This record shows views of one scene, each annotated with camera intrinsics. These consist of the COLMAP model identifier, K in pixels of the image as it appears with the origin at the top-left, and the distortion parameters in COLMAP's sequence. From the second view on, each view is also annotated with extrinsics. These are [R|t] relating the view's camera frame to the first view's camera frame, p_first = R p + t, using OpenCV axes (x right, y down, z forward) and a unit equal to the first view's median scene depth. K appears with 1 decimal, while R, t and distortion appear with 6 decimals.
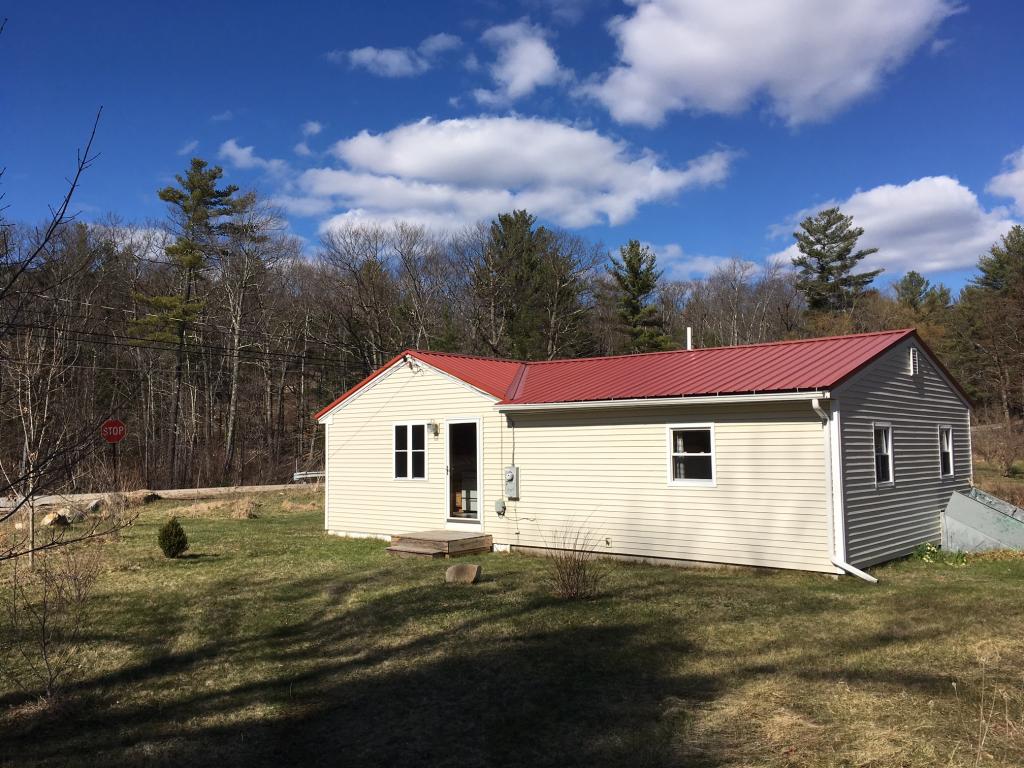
lens RADIAL K [[869.0, 0, 513.1], [0, 869.0, 388.4], [0, 0, 1]] dist [0.077192, -0.096180]
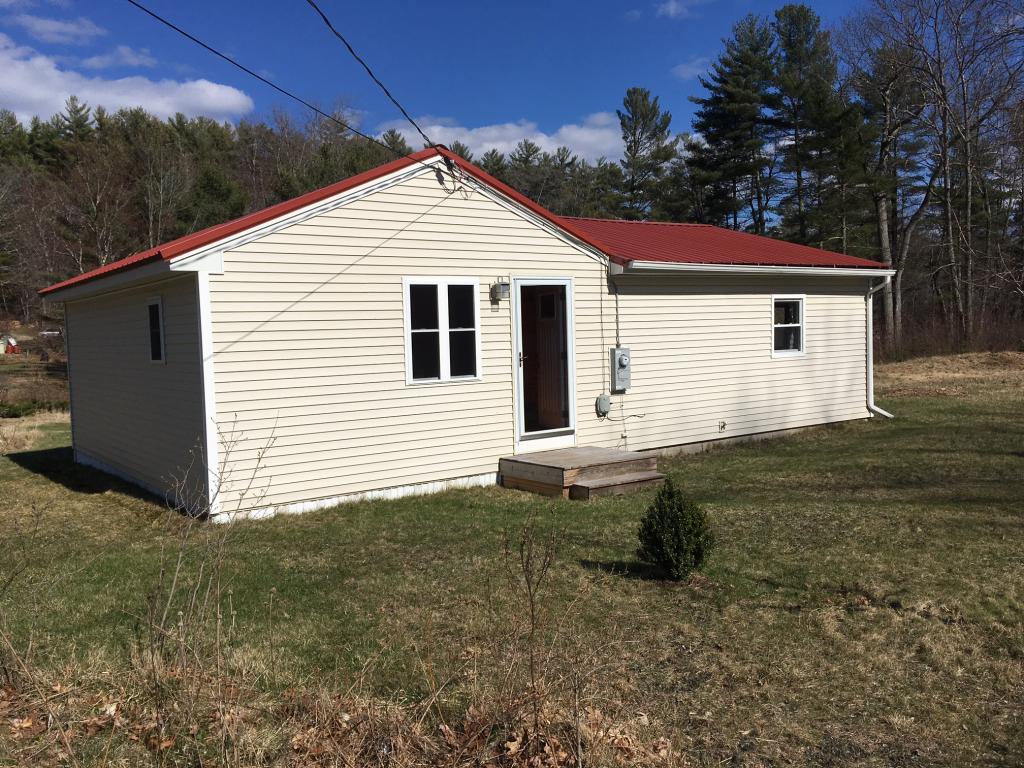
lens RADIAL K [[869.0, 0, 514.7], [0, 869.0, 382.7], [0, 0, 1]] dist [0.077192, -0.096180]
pose [[0.237152, -0.051570, 0.970103, -0.694375], [-0.033067, 0.997583, 0.061114, 0.073536], [-0.970910, -0.046572, 0.234874, 0.866820]]
